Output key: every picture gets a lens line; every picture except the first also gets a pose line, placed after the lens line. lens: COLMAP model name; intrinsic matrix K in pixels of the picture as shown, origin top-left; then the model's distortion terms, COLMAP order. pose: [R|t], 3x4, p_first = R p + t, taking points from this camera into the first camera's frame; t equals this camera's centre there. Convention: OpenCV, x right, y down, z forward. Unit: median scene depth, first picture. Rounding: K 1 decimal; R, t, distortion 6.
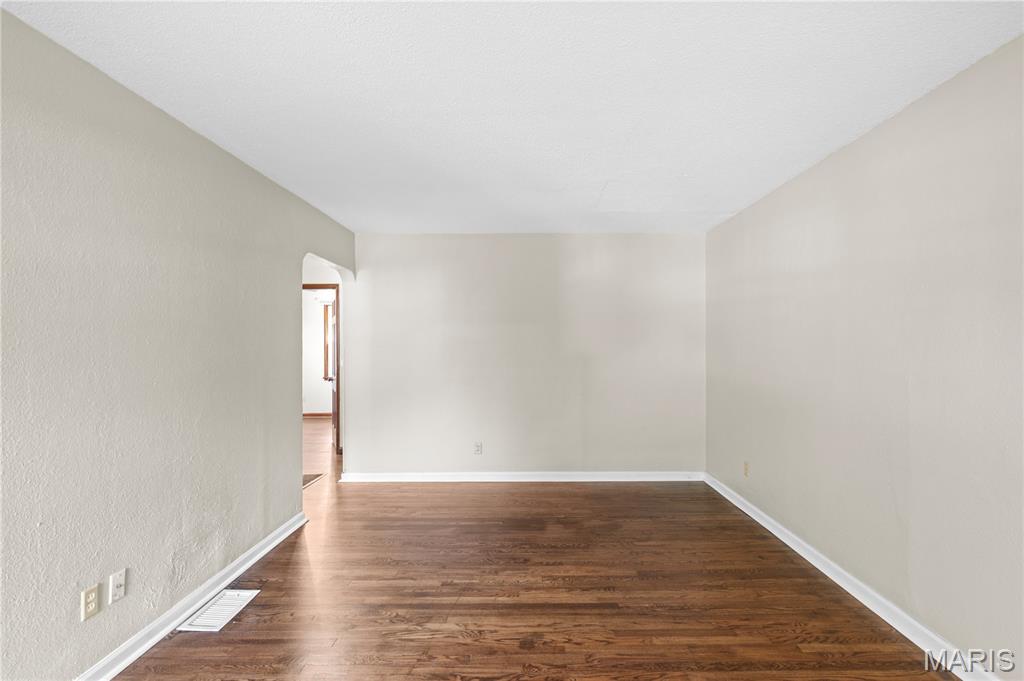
lens RADIAL K [[469.1, 0, 524.2], [0, 469.1, 343.7], [0, 0, 1]] dist [0.003557, -0.000059]
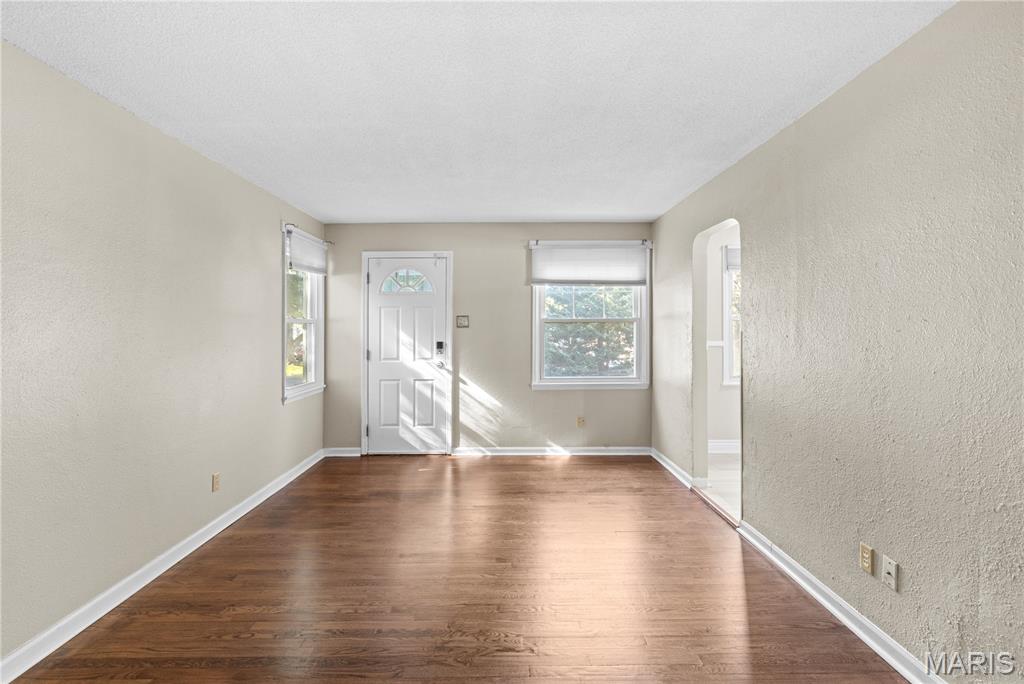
lens RADIAL K [[469.9, 0, 506.4], [0, 469.9, 328.1], [0, 0, 1]] dist [0.000994, -0.000288]
pose [[-0.999798, 0.008253, -0.018321, -0.044635], [0.008335, 0.999956, -0.004416, 0.005862], [0.018284, -0.004568, -0.999822, 1.461178]]
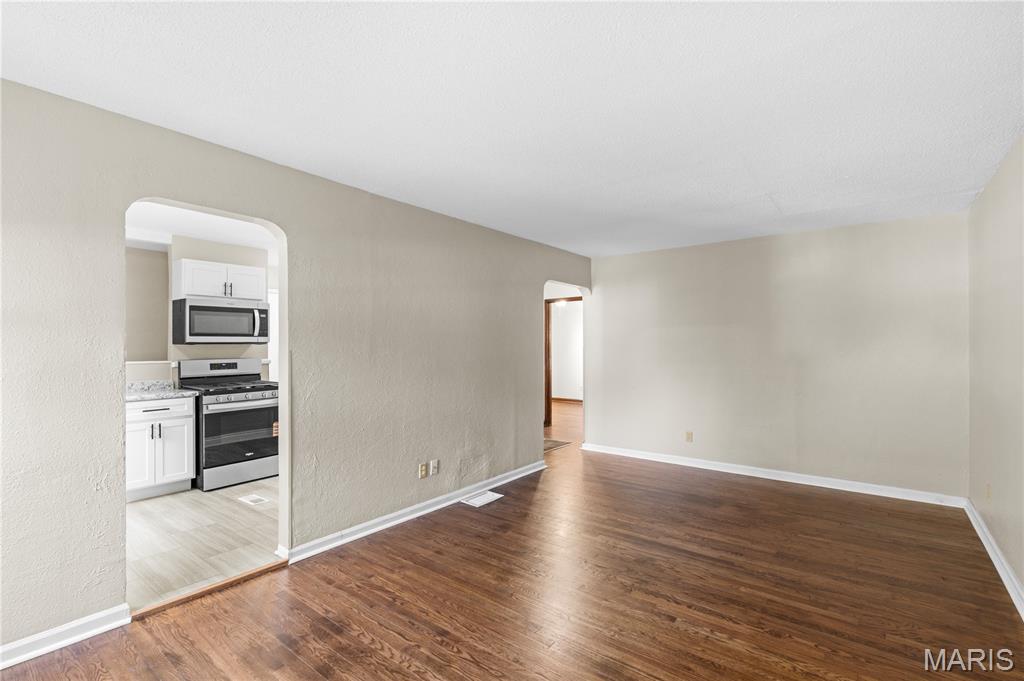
lens RADIAL K [[466.1, 0, 512.0], [0, 466.1, 340.5], [0, 0, 1]] dist [0.001887, 0.000182]
pose [[0.792536, -0.003014, -0.609817, 0.440089], [0.000435, 0.999990, -0.004378, -0.006167], [0.609824, 0.003204, 0.792530, -0.263562]]
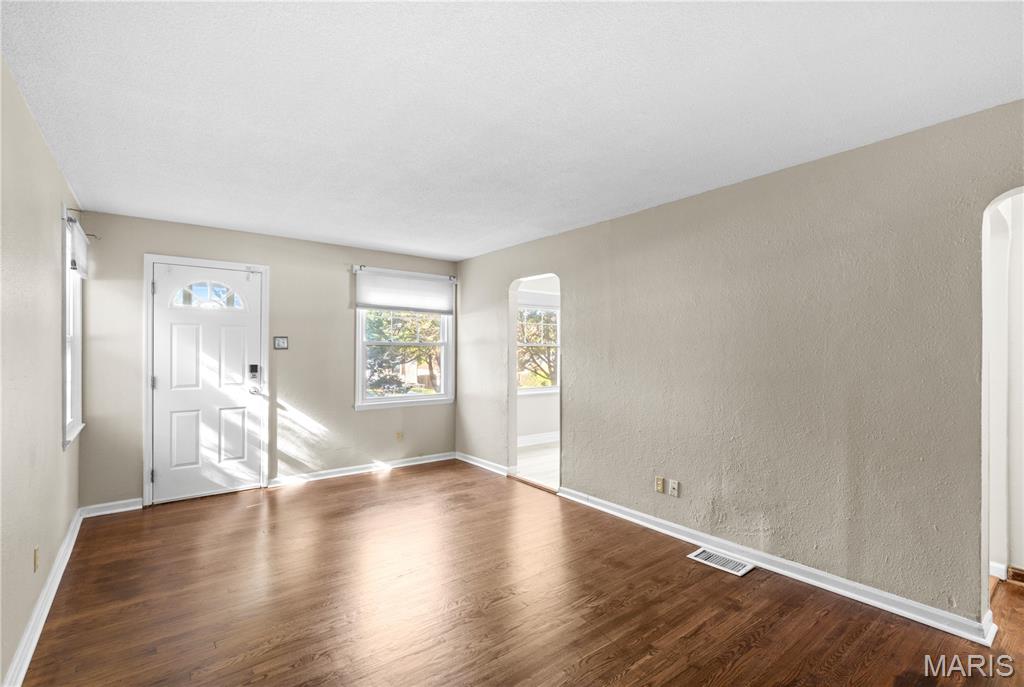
lens RADIAL K [[463.4, 0, 508.6], [0, 463.4, 356.0], [0, 0, 1]] dist [0.001480, -0.000369]
pose [[-0.782579, 0.007928, -0.622501, 0.514420], [0.002032, 0.999946, 0.010181, 0.002624], [0.622549, 0.006702, -0.782552, 1.466497]]
